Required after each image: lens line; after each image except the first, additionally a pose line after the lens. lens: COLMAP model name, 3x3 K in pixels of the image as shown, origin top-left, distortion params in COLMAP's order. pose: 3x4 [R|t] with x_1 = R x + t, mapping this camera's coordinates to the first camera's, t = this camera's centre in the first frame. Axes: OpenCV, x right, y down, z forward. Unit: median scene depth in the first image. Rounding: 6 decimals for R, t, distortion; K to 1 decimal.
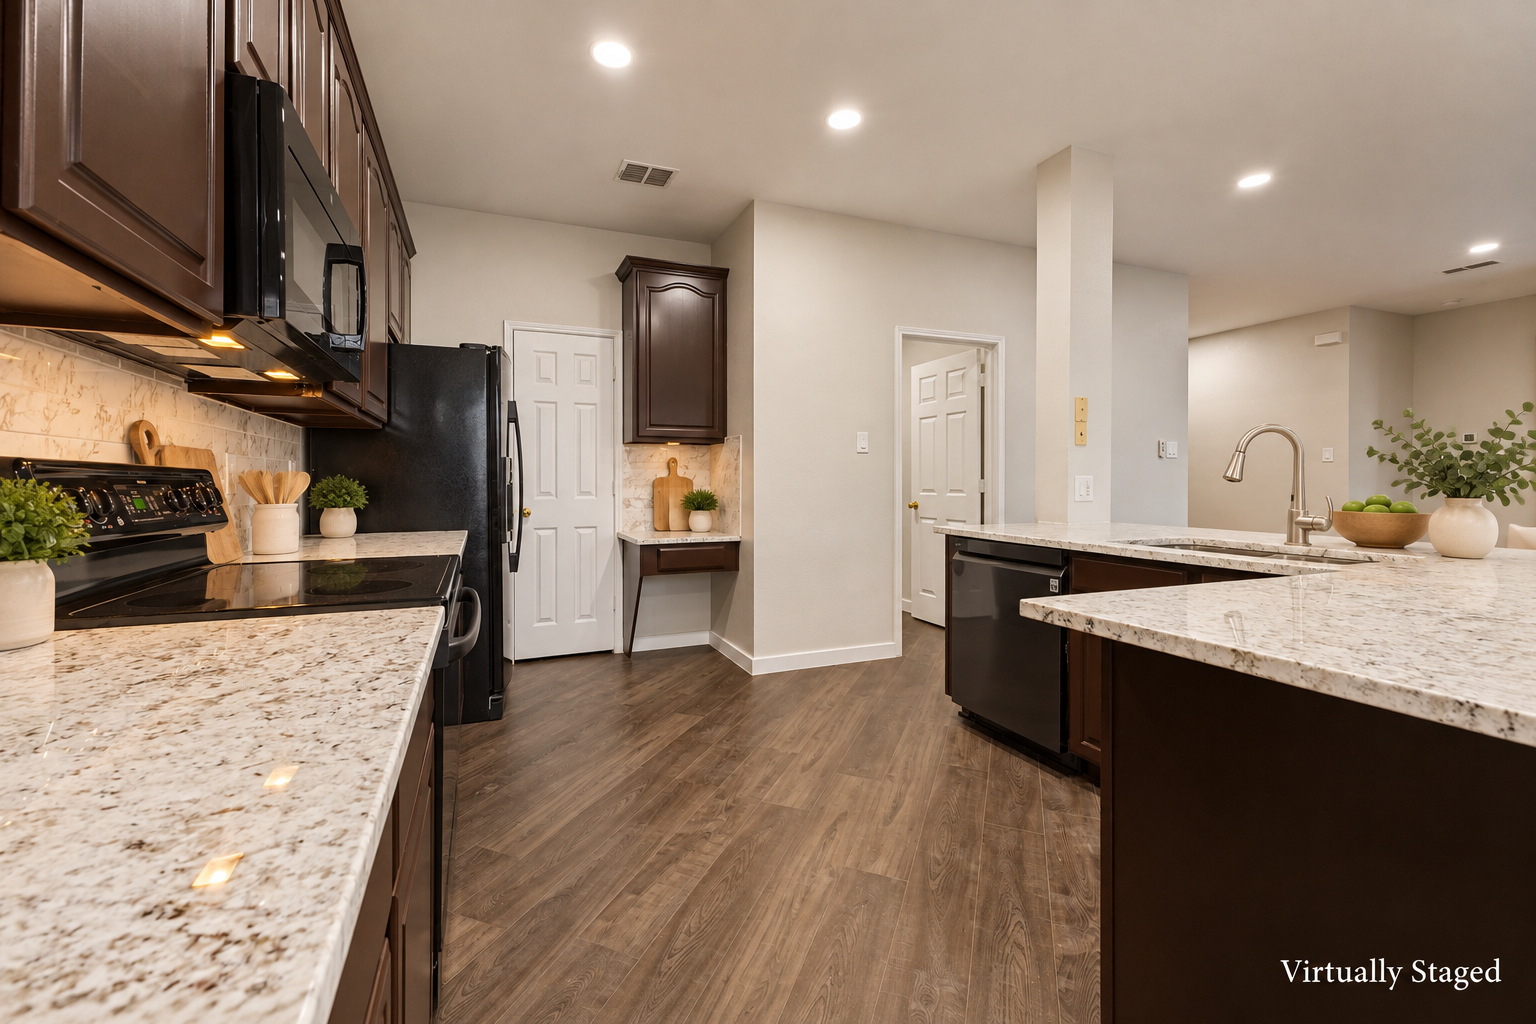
lens RADIAL K [[653.3, 0, 762.3], [0, 653.3, 487.8], [0, 0, 1]] dist [0.001080, 0.000309]
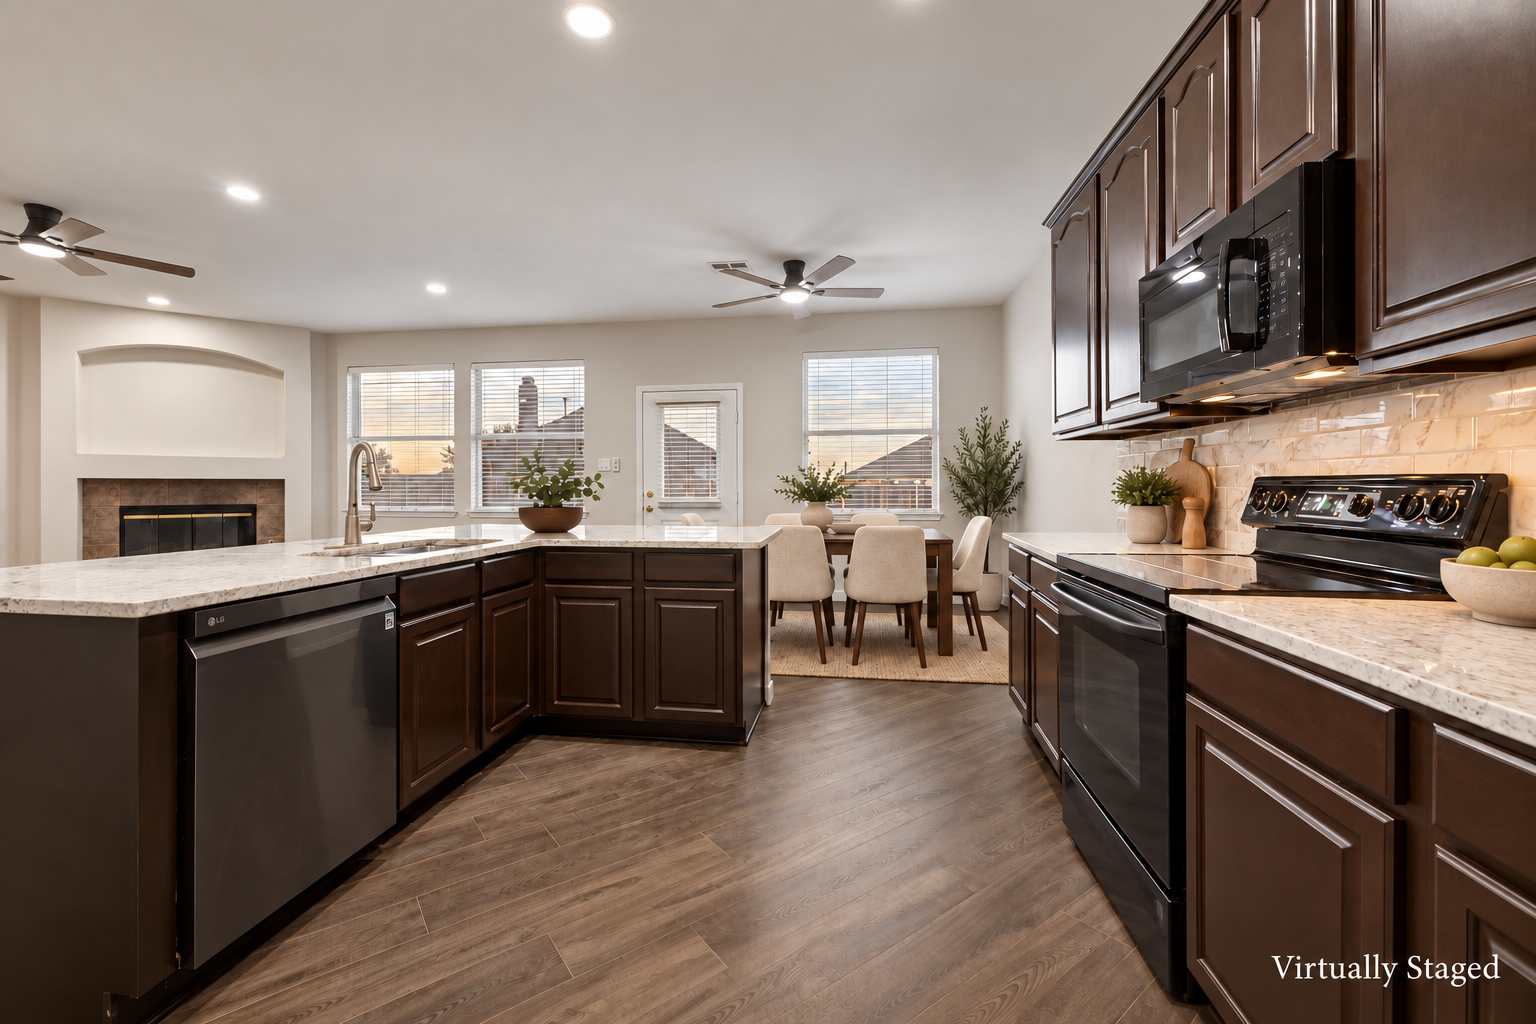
lens RADIAL K [[653.3, 0, 762.3], [0, 653.3, 487.8], [0, 0, 1]] dist [0.001080, 0.000309]
pose [[-0.851570, 0.002892, 0.524233, -0.487226], [0.002385, 0.999996, -0.001644, -0.011914], [-0.524235, -0.000150, -0.851574, 1.970840]]
